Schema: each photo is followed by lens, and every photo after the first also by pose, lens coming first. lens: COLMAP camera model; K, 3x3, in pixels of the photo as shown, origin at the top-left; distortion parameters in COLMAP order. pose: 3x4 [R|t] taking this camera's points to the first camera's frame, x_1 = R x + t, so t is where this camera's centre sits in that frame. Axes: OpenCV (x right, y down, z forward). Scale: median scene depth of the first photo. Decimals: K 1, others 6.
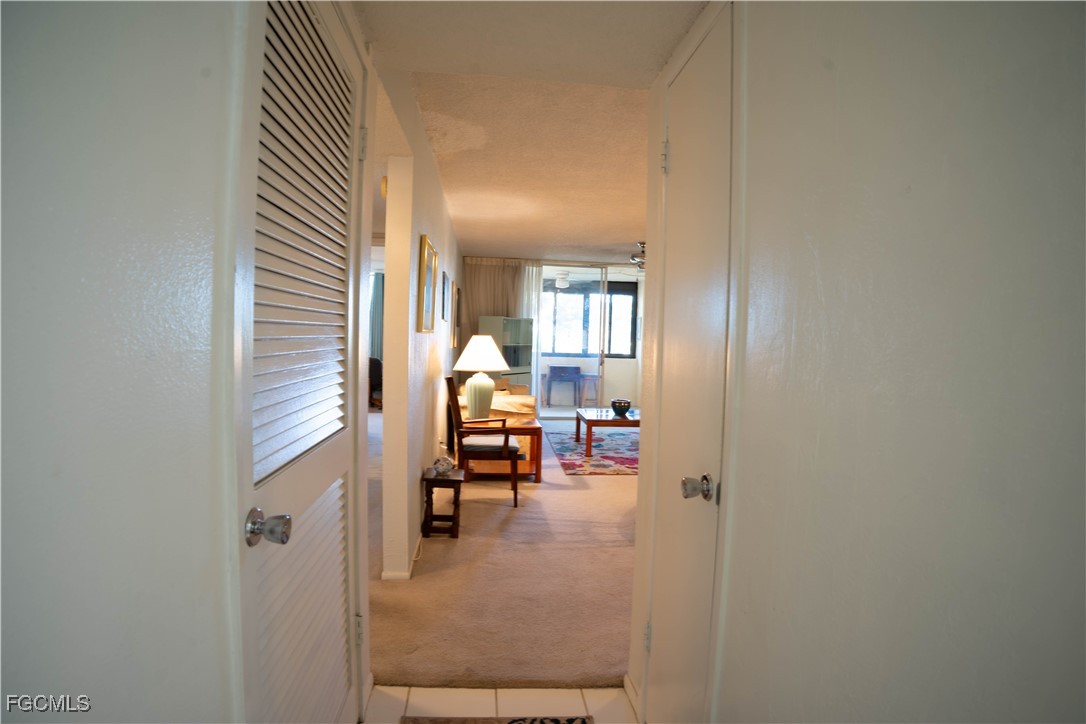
lens RADIAL K [[578.7, 0, 543.0], [0, 578.7, 362.0], [0, 0, 1]] dist [-0.097960, 0.000624]
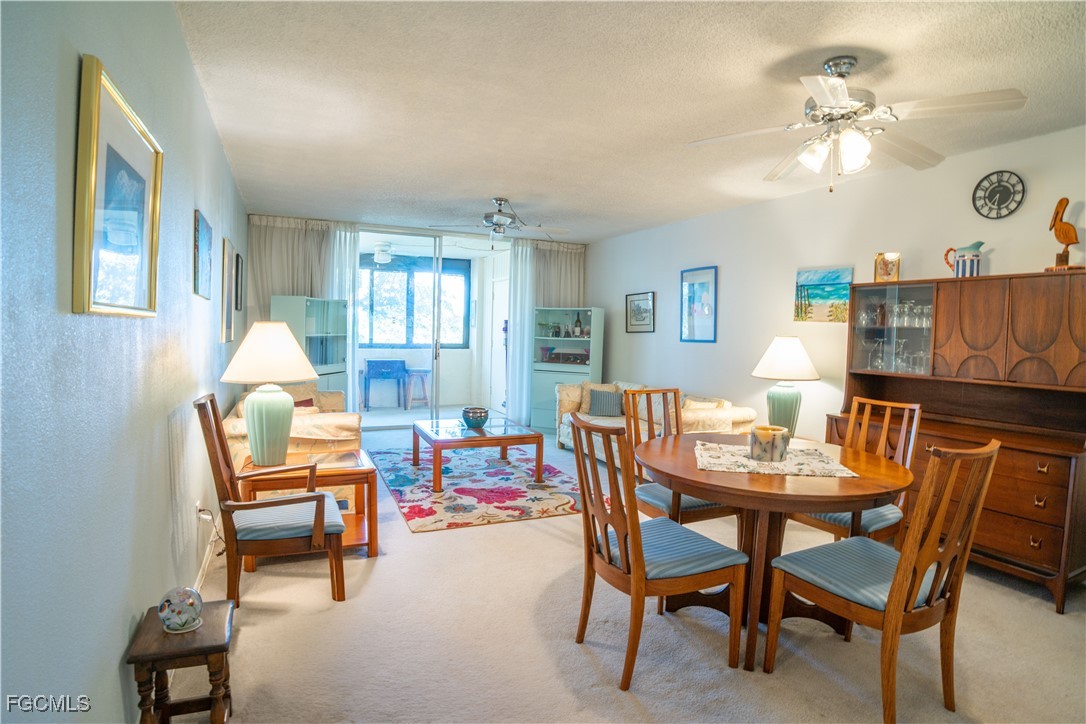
lens RADIAL K [[578.7, 0, 543.0], [0, 578.7, 362.0], [0, 0, 1]] dist [-0.097960, 0.000624]
pose [[0.947586, -0.022473, 0.318710, -0.018516], [0.015073, 0.999557, 0.025666, -0.011587], [-0.319146, -0.019517, 0.947505, 0.264383]]
